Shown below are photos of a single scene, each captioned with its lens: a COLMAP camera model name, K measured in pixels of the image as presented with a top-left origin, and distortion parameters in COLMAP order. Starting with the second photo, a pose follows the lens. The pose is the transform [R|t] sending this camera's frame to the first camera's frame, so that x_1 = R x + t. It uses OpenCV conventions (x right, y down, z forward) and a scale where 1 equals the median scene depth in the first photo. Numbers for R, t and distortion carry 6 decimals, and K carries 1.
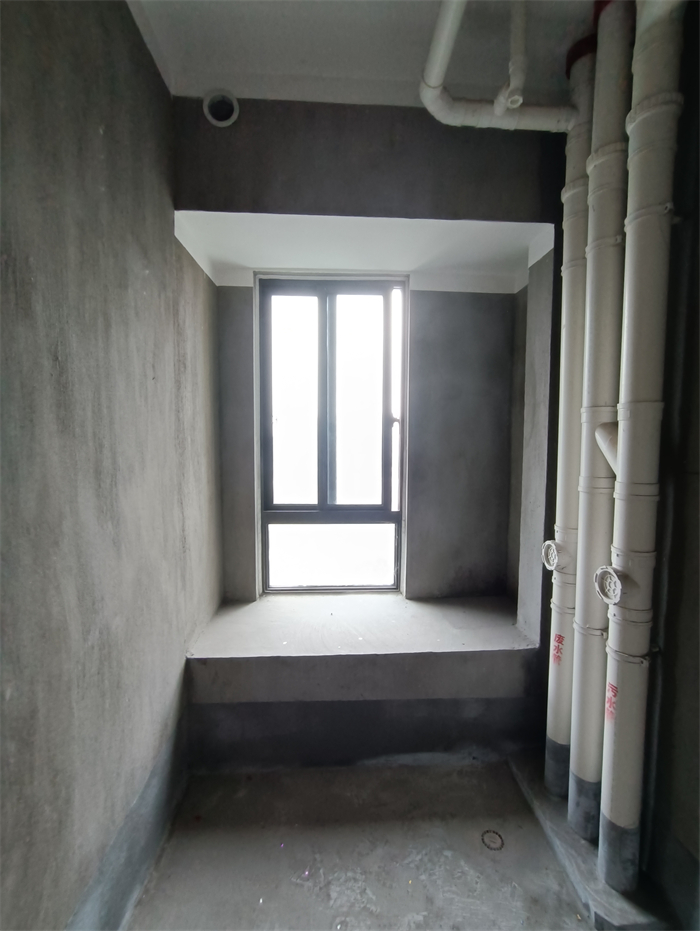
lens RADIAL K [[423.9, 0, 355.1], [0, 423.9, 466.2], [0, 0, 1]] dist [-0.004681, 0.001866]
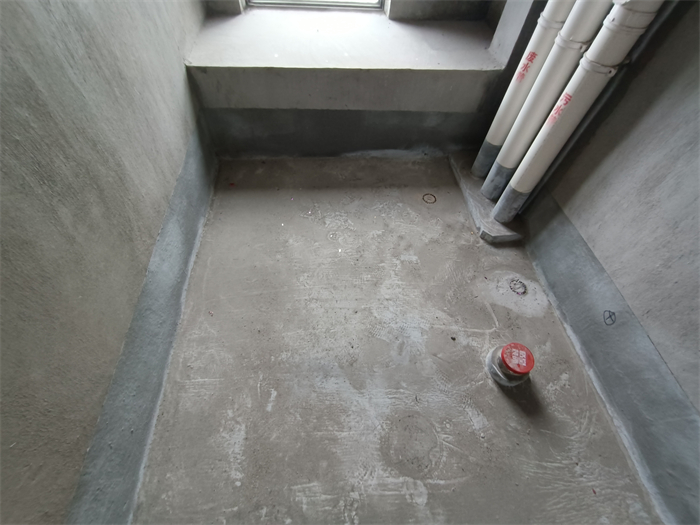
lens RADIAL K [[311.8, 0, 349.5], [0, 311.8, 263.7], [0, 0, 1]] dist [-0.003942, -0.000062]
pose [[0.998137, 0.002280, 0.060968, -0.034007], [-0.049547, 0.613380, 0.788232, 0.139274], [-0.035599, -0.789785, 0.612350, 0.117515]]
